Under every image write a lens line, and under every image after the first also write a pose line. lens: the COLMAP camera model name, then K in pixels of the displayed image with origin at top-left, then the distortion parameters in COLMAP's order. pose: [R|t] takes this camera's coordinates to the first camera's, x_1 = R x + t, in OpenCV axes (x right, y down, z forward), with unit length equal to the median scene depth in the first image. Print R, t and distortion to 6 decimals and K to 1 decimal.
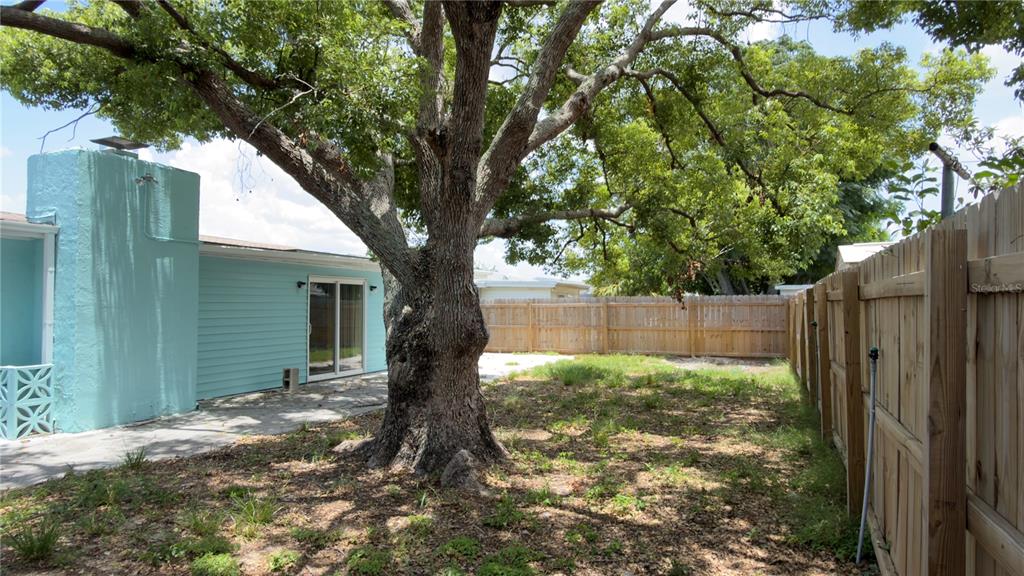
lens RADIAL K [[650.9, 0, 512.0], [0, 650.9, 288.0], [0, 0, 1]] dist [-0.000468, -0.000277]
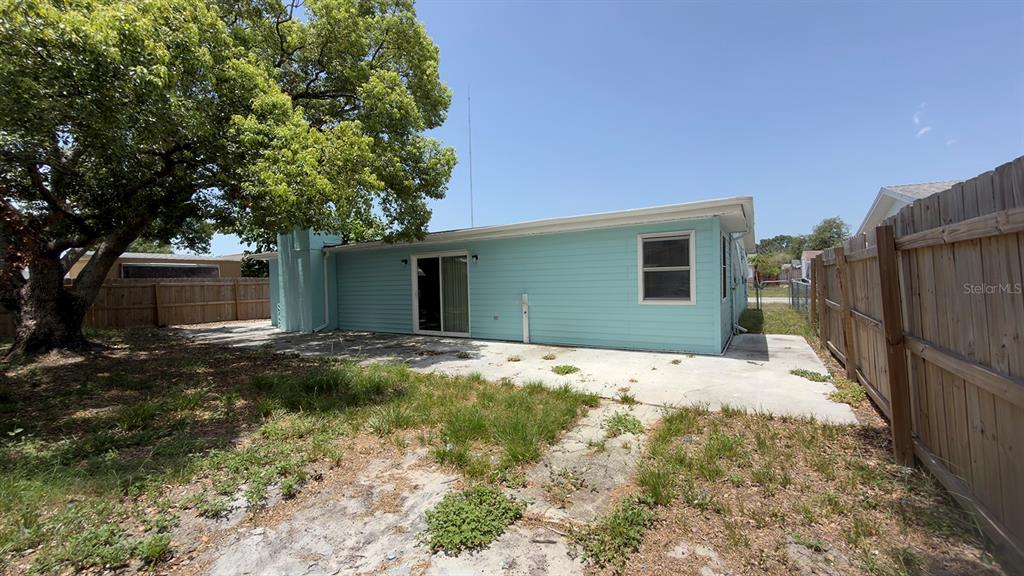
lens RADIAL K [[407.6, 0, 512.0], [0, 407.6, 288.0], [0, 0, 1]] dist [-0.002892, 0.000088]
pose [[-0.159968, 0.022054, -0.986876, 0.556477], [0.054961, 0.998399, 0.013403, 0.058378], [0.985591, -0.052095, -0.160924, 1.572940]]
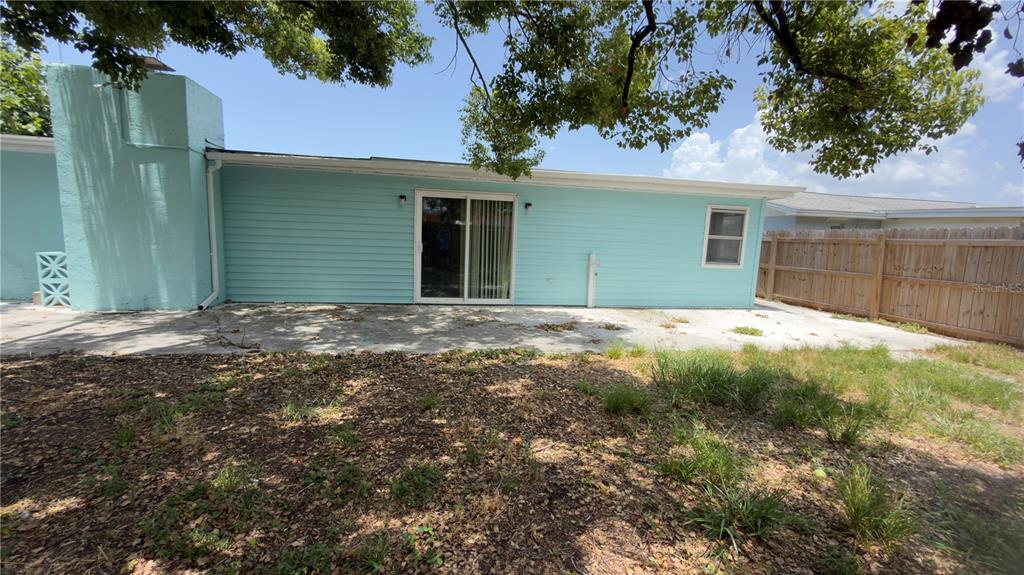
lens RADIAL K [[407.6, 0, 512.0], [0, 407.6, 287.5], [0, 0, 1]] dist [-0.002892, 0.000088]
pose [[0.529596, 0.128304, -0.838491, 0.303689], [-0.017366, 0.989927, 0.140508, 0.041942], [0.848072, -0.059851, 0.526490, 0.957346]]
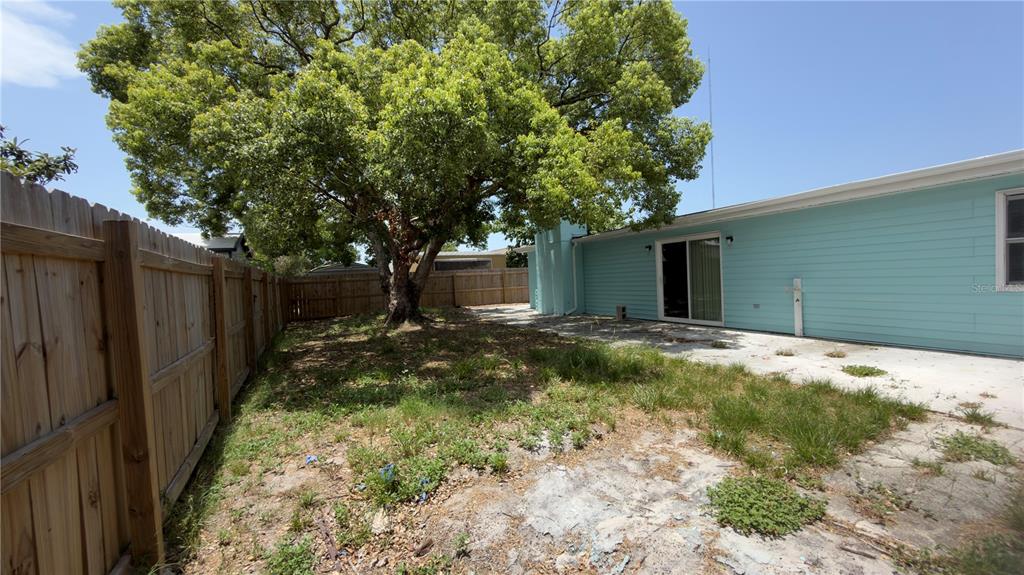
lens RADIAL K [[407.6, 0, 512.0], [0, 407.6, 287.5], [0, 0, 1]] dist [-0.002892, 0.000088]
pose [[-0.658924, 0.053057, -0.750336, 0.584257], [0.070961, 0.997445, 0.008214, 0.058164], [0.748855, -0.047832, -0.661005, 1.560628]]
